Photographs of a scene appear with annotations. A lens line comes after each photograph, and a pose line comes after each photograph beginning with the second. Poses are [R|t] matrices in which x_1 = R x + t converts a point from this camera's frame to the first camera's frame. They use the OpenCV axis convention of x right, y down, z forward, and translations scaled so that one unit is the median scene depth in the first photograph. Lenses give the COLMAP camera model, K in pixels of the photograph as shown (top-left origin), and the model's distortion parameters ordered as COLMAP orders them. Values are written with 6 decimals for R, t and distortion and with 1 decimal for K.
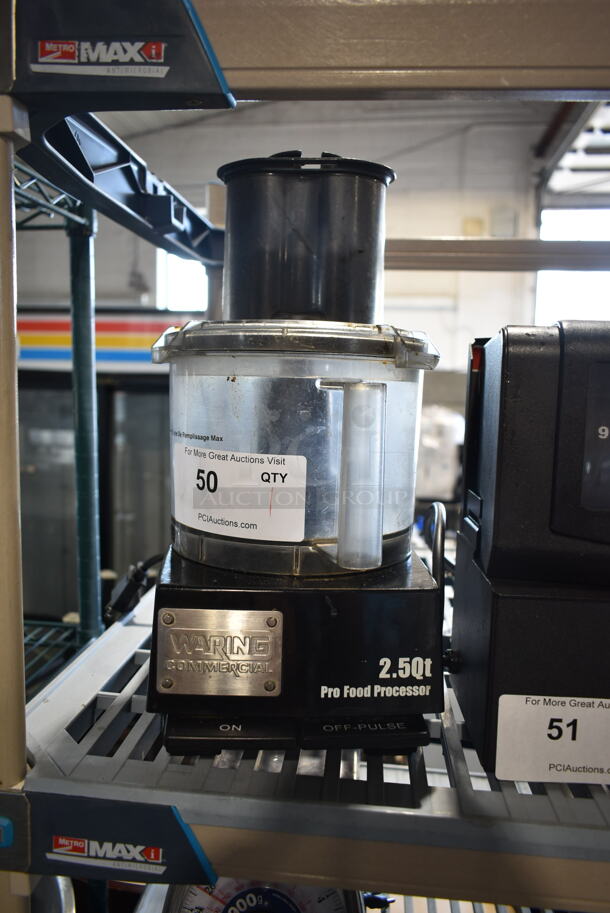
lens RADIAL K [[689.2, 0, 301.1], [0, 689.2, 460.1], [0, 0, 1]] dist [-0.021566, 0.003157]
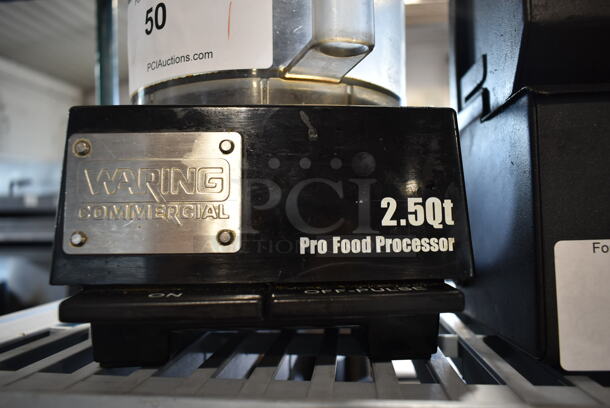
lens RADIAL K [[460.5, 0, 307.9], [0, 460.5, 201.0], [0, 0, 1]] dist [-0.021566, 0.003157]
pose [[0.999033, -0.043969, -0.000082, 0.038571], [0.043485, 0.988325, -0.146024, 0.356934], [0.006502, 0.145879, 0.989281, 0.526150]]
